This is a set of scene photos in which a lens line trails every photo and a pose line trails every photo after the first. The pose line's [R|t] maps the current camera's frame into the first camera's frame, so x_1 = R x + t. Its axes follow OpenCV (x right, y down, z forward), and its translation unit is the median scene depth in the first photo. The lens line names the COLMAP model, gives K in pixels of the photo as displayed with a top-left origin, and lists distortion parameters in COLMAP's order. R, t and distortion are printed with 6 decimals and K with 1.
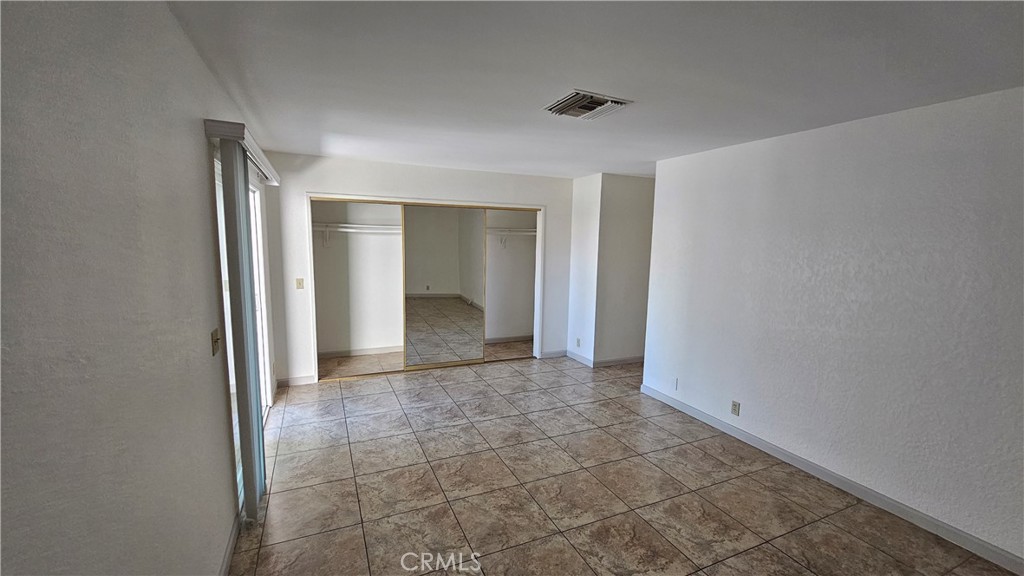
lens RADIAL K [[418.4, 0, 508.4], [0, 418.4, 288.2], [0, 0, 1]] dist [-0.000951, -0.001702]
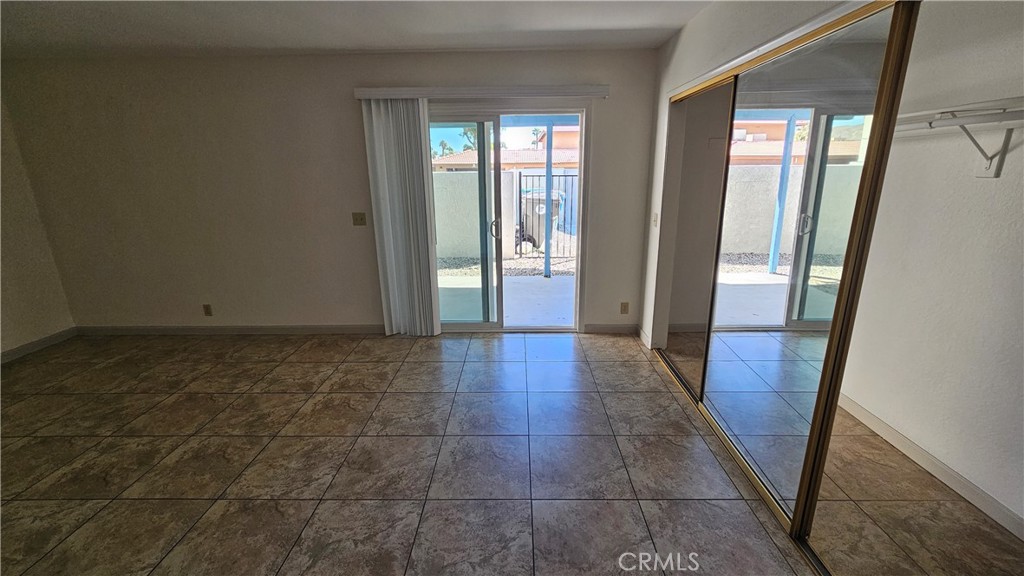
lens RADIAL K [[418.4, 0, 518.2], [0, 418.4, 288.3], [0, 0, 1]] dist [-0.000951, -0.001702]
pose [[-0.412939, 0.230611, -0.881079, 0.506094], [-0.105397, 0.948812, 0.297736, -0.150386], [0.904640, 0.215810, -0.367496, 1.639488]]
